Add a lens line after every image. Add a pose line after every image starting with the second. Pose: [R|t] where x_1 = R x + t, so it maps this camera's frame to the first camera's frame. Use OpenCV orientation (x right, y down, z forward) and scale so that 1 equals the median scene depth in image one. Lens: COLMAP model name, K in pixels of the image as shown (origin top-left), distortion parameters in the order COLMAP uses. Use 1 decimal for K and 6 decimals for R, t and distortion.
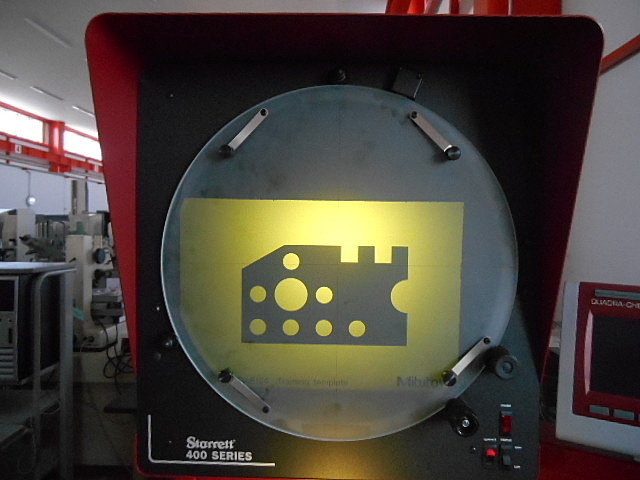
lens RADIAL K [[493.6, 0, 321.8], [0, 493.6, 232.6], [0, 0, 1]] dist [-0.029068, 0.008809]
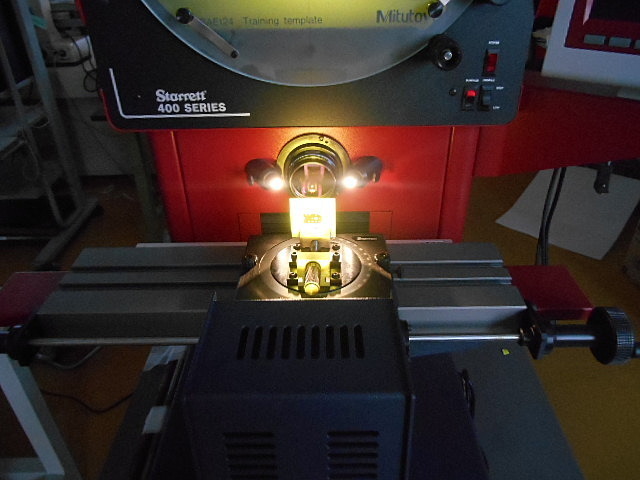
lens RADIAL K [[493.6, 0, 321.8], [0, 493.6, 232.6], [0, 0, 1]] dist [-0.029068, 0.008809]
pose [[0.999273, -0.037146, 0.008587, 0.029930], [0.027179, 0.852025, 0.522794, 0.163310], [-0.026736, -0.522181, 0.852416, 0.033961]]
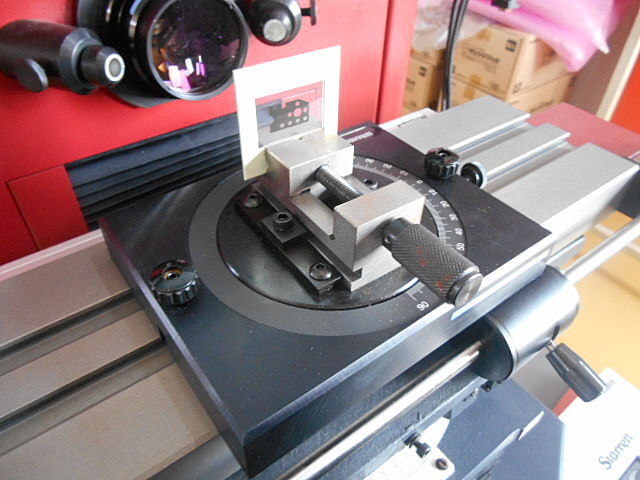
lens RADIAL K [[493.6, 0, 321.8], [0, 493.6, 232.6], [0, 0, 1]] dist [-0.029068, 0.008809]
pose [[0.783665, -0.400665, 0.474696, -0.151183], [-0.011126, 0.755005, 0.655625, 0.451990], [-0.621084, -0.519072, 0.587213, 0.562293]]
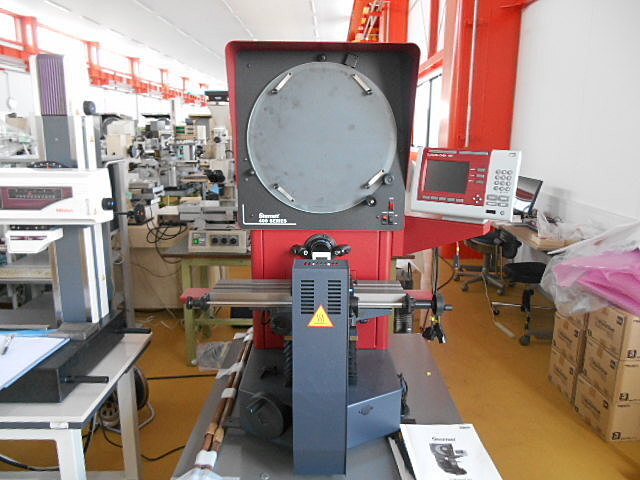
lens RADIAL K [[493.6, 0, 321.8], [0, 493.6, 232.6], [0, 0, 1]] dist [-0.029068, 0.008809]
pose [[0.999593, -0.008234, 0.027315, -0.036924], [0.002744, 0.980750, 0.195250, 0.039222], [-0.028397, -0.195095, 0.980373, -1.390139]]
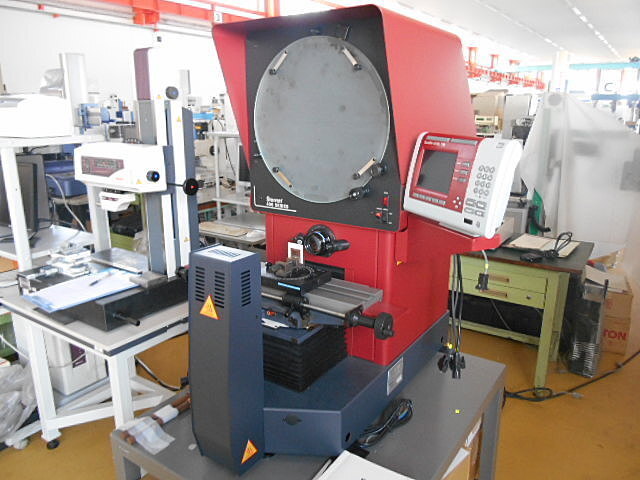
lens RADIAL K [[492.1, 0, 322.7], [0, 492.1, 227.1], [0, 0, 1]] dist [-0.030042, 0.000661]
pose [[0.846708, 0.115793, -0.519304, 1.214172], [0.003938, 0.974640, 0.223744, 0.029895], [0.532043, -0.191491, 0.824780, -0.852167]]
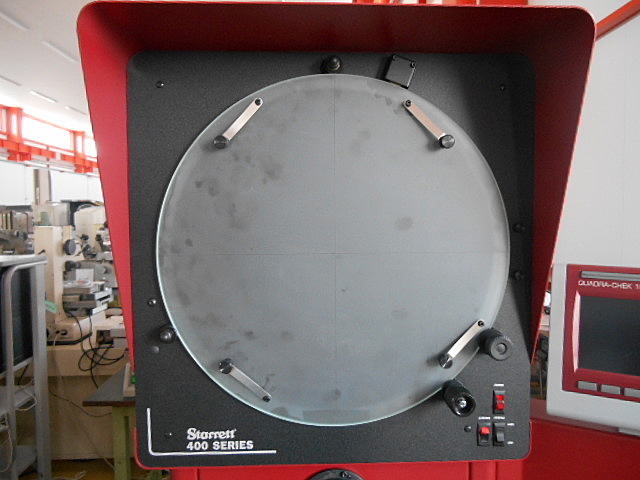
lens RADIAL K [[493.6, 0, 321.8], [0, 493.6, 232.6], [0, 0, 1]] dist [-0.029068, 0.008809]
pose [[0.997987, -0.021441, 0.059691, -0.052473], [0.019607, 0.999323, 0.031144, -0.009007], [-0.060318, -0.029911, 0.997731, -0.003905]]
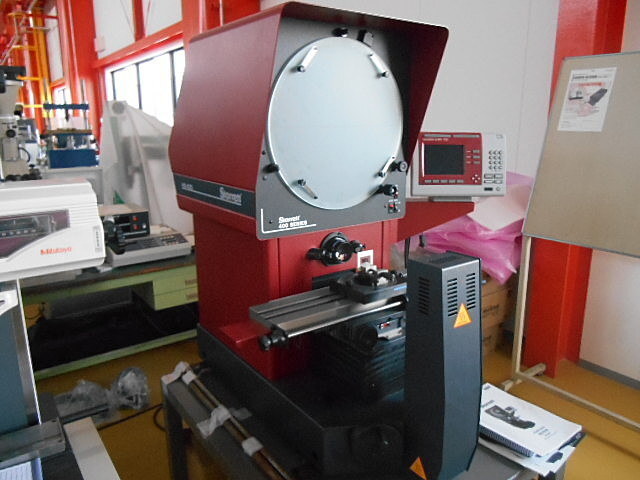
lens RADIAL K [[493.6, 0, 321.8], [0, 493.6, 232.6], [0, 0, 1]] dist [-0.029068, 0.008809]
pose [[0.791120, -0.147537, 0.593601, -1.327265], [0.013531, 0.974458, 0.224163, 0.034523], [-0.611511, -0.169308, 0.772909, -0.645403]]
